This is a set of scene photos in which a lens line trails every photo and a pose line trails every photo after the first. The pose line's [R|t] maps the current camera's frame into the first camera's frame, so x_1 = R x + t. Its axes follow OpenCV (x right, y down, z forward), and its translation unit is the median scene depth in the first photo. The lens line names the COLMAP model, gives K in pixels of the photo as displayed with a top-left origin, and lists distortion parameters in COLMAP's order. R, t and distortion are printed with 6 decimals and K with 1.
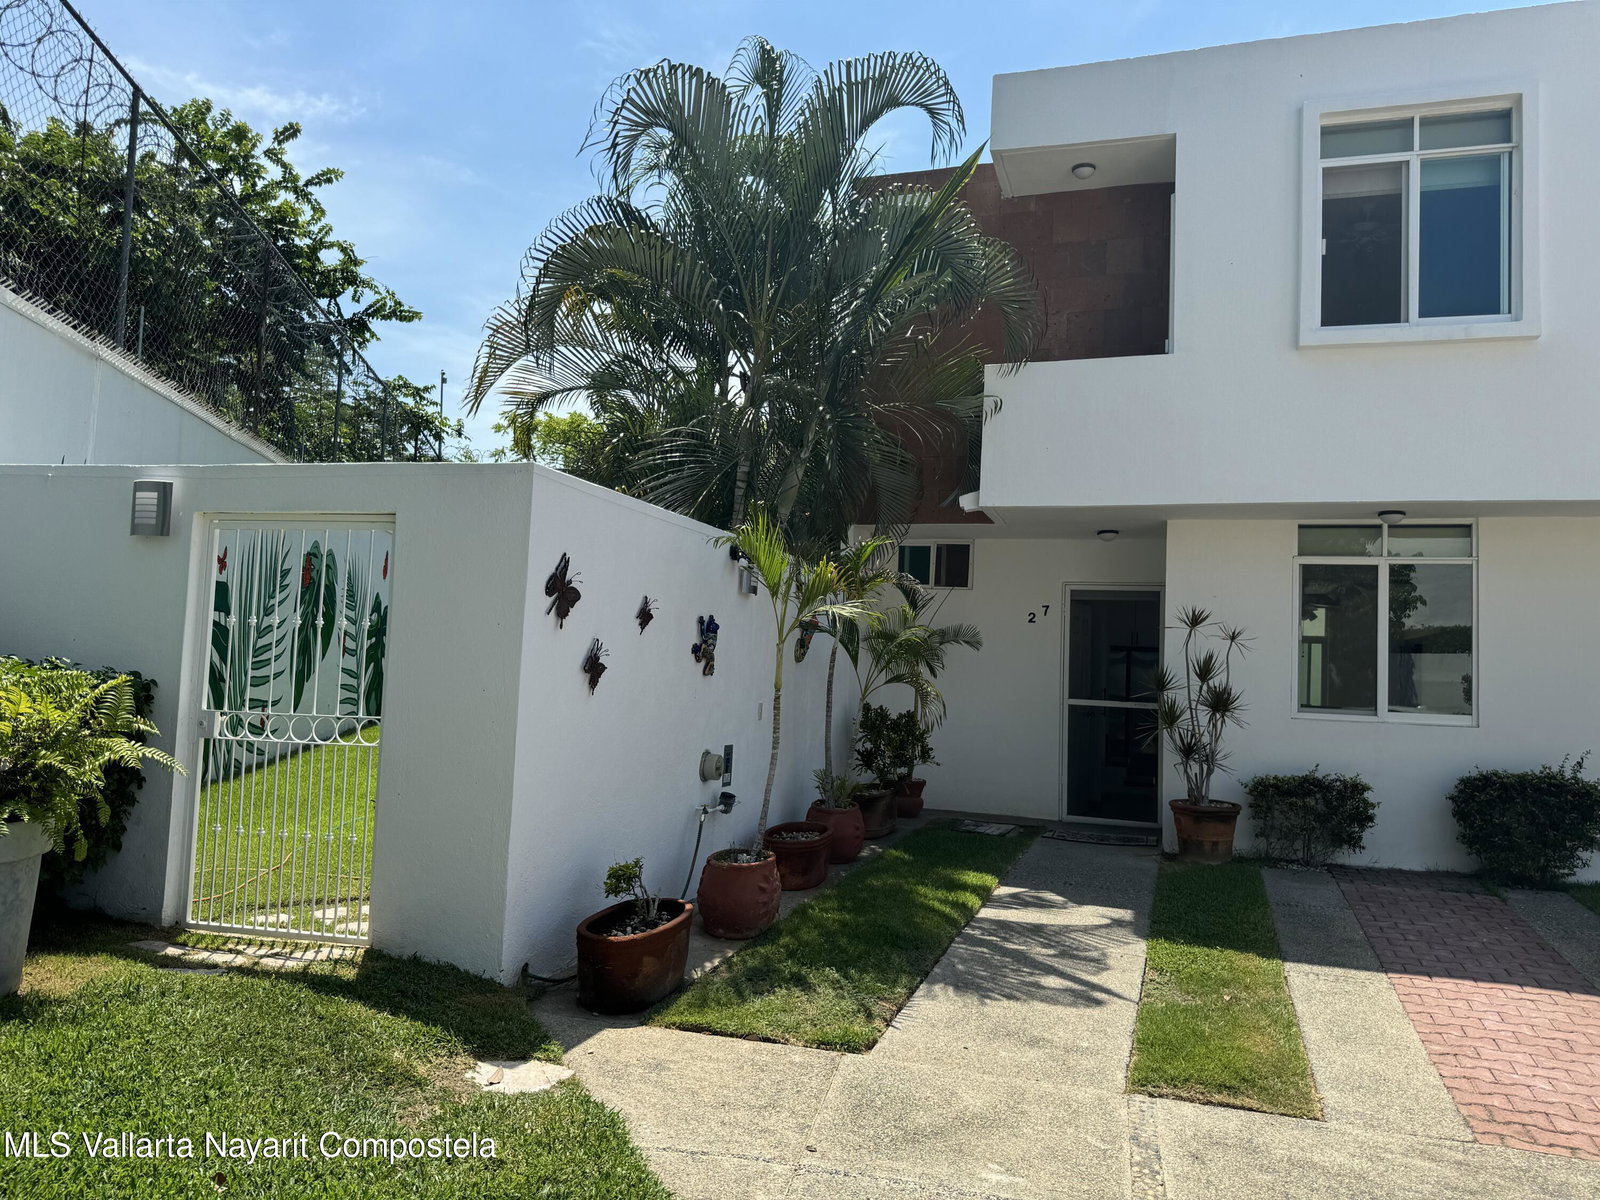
lens RADIAL K [[1141.6, 0, 805.0], [0, 1141.6, 611.7], [0, 0, 1]] dist [0.227859, -0.475785]
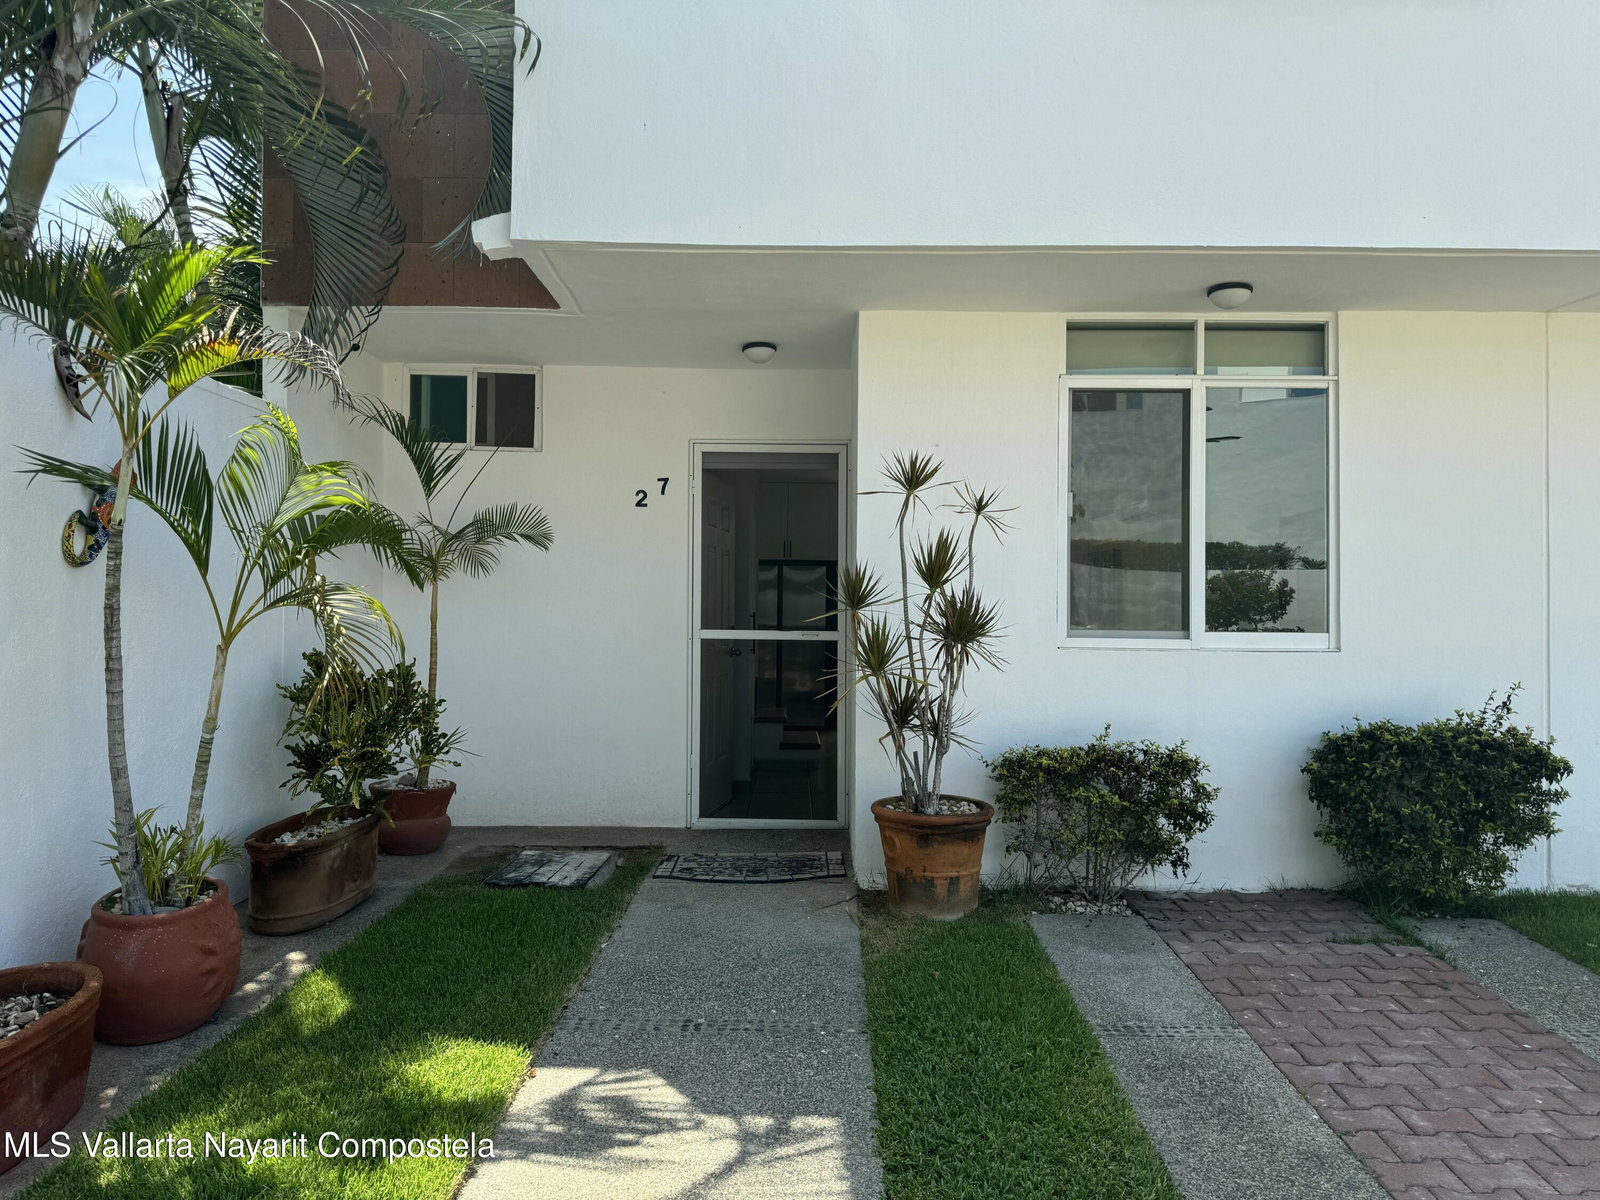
lens RADIAL K [[1120.8, 0, 800.0], [0, 1120.8, 600.0], [0, 0, 1]] dist [0.117813, -0.164473]
pose [[0.955503, -0.025579, 0.293871, 0.124317], [0.012879, 0.998901, 0.045071, 0.040159], [-0.294700, -0.039281, 0.954782, 0.500361]]
